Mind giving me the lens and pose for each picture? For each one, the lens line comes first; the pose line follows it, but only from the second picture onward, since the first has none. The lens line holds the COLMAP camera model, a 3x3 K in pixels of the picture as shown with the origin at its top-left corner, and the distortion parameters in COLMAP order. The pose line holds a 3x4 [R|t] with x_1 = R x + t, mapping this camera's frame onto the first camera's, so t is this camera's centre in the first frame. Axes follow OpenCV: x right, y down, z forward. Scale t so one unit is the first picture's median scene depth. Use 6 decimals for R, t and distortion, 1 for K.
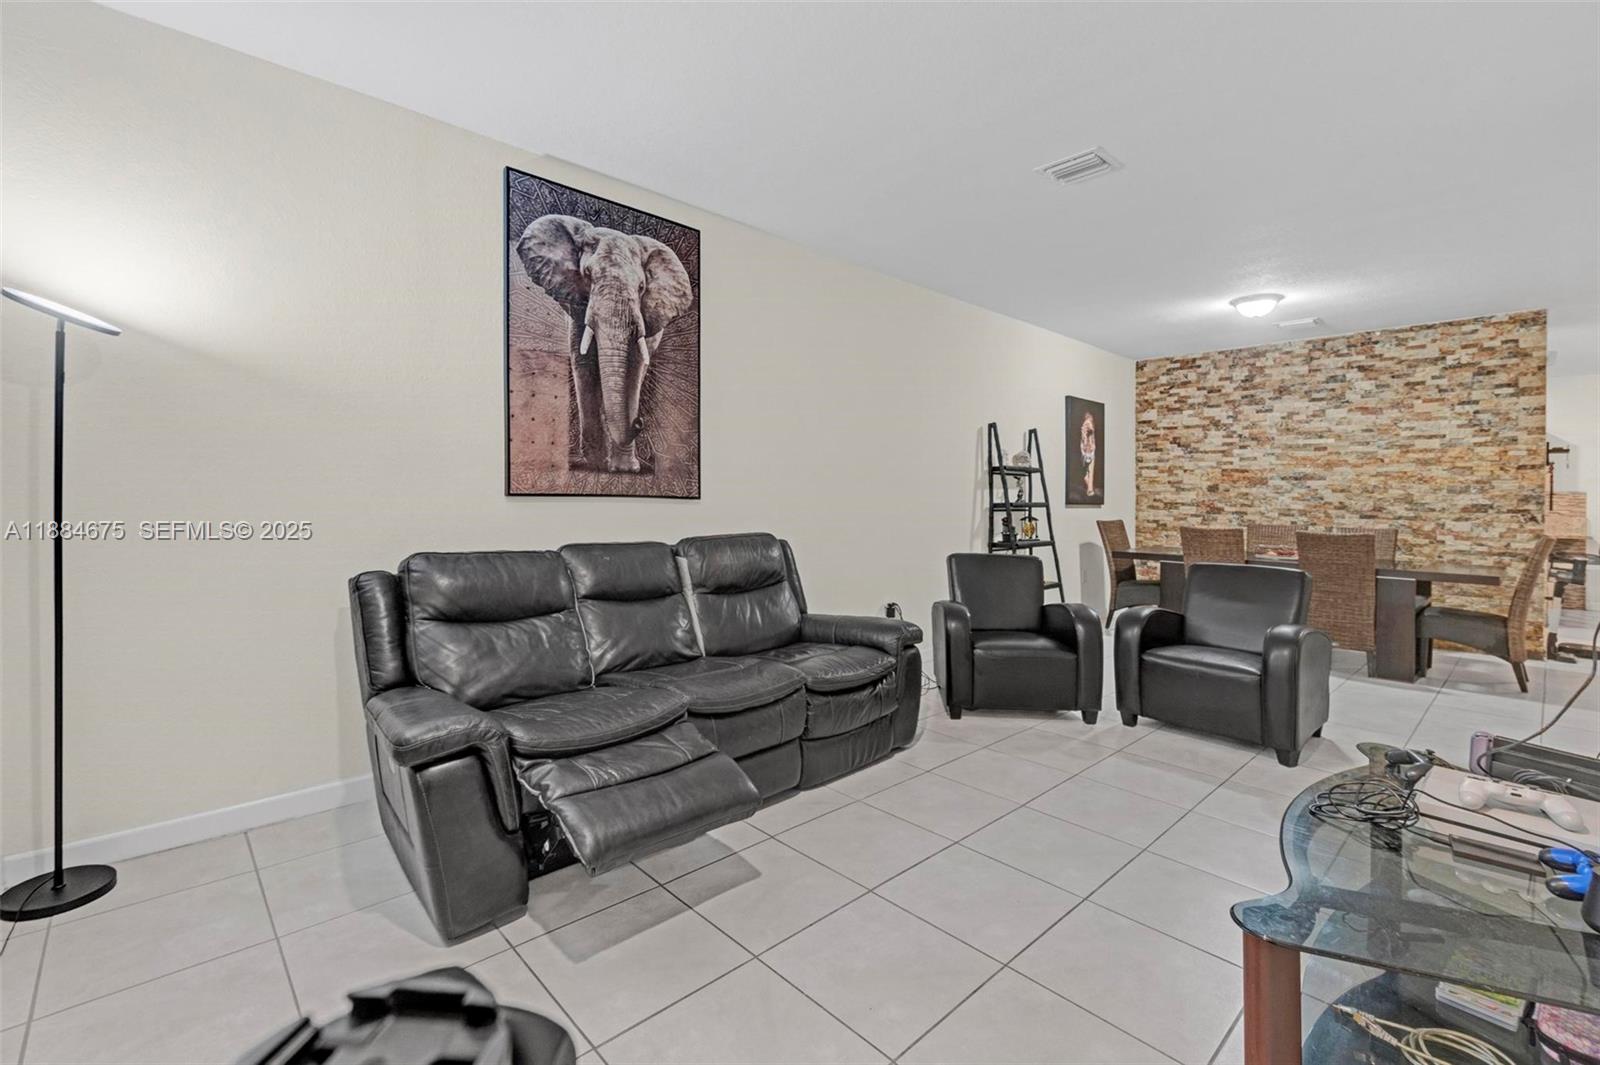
lens RADIAL K [[703.4, 0, 796.9], [0, 703.4, 495.5], [0, 0, 1]] dist [-0.001188, 0.000474]
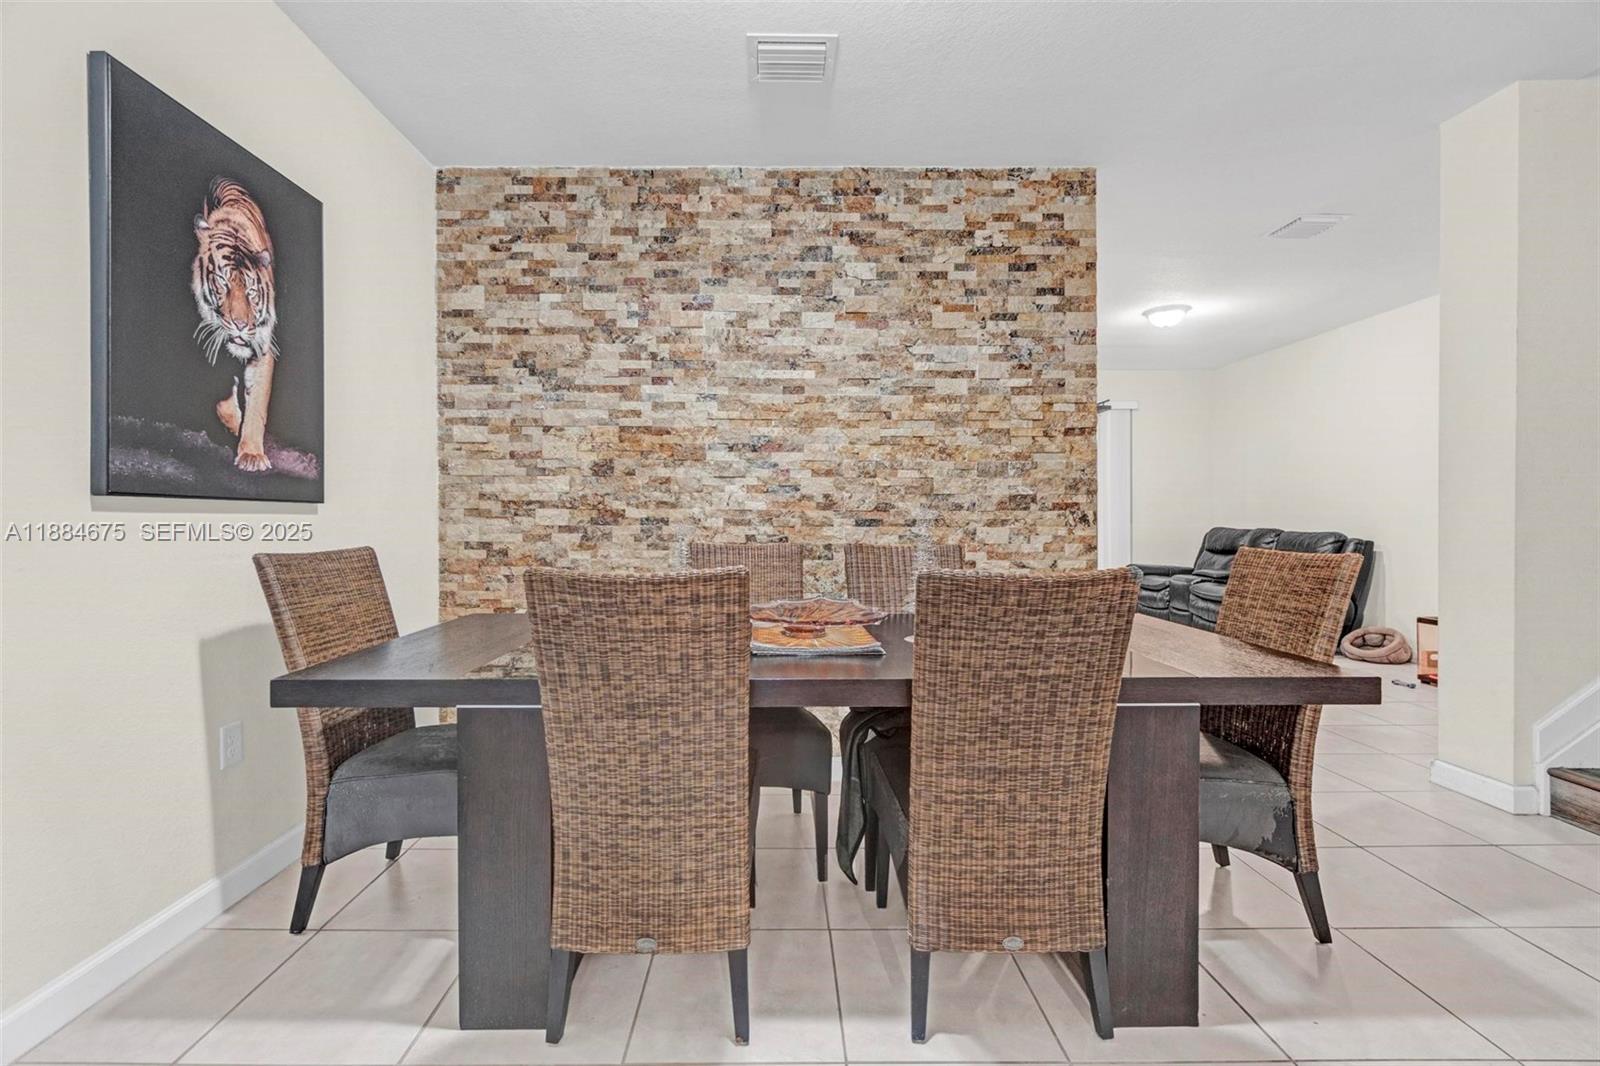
lens RADIAL K [[703.4, 0, 776.3], [0, 703.4, 512.3], [0, 0, 1]] dist [-0.001188, 0.000474]
pose [[0.685662, -0.008247, 0.727873, 0.378693], [0.011036, 0.999939, 0.000934, 0.021478], [-0.727836, 0.007392, 0.685711, 0.680866]]
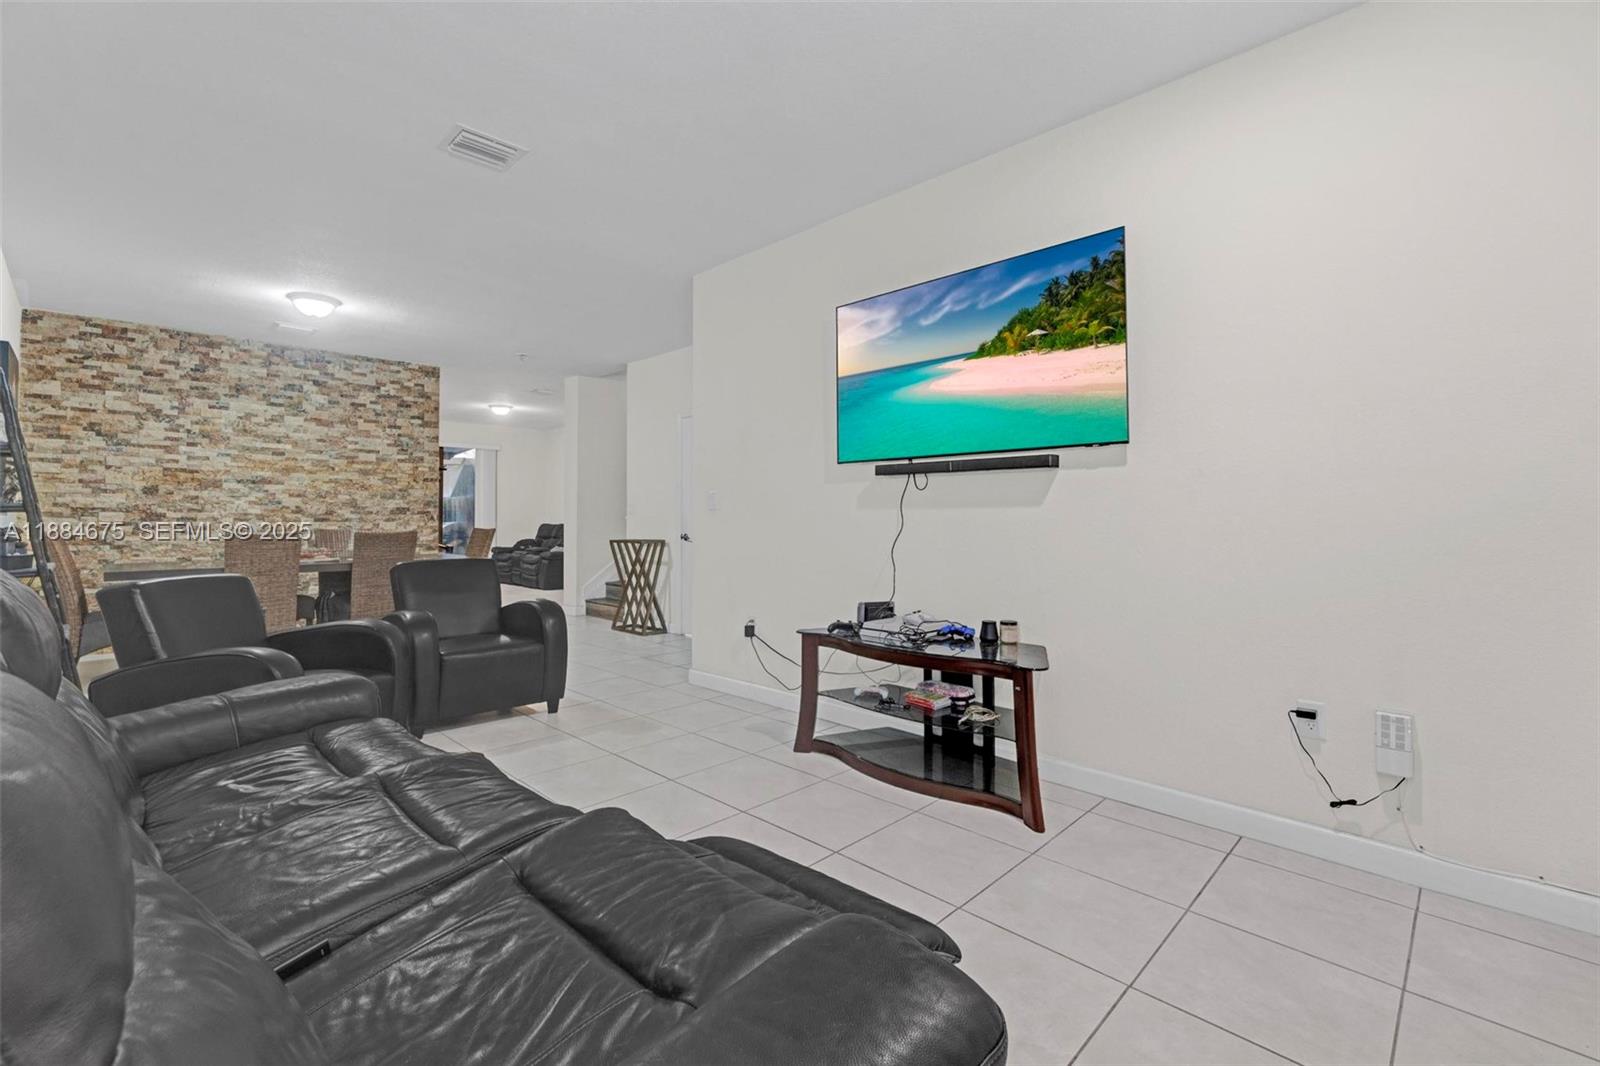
lens RADIAL K [[703.4, 0, 787.6], [0, 703.4, 501.2], [0, 0, 1]] dist [-0.001188, 0.000474]
pose [[-0.032391, 0.015422, 0.999356, -0.296702], [0.004608, 0.999873, -0.015280, 0.021302], [-0.999465, 0.004110, -0.032458, 0.308158]]
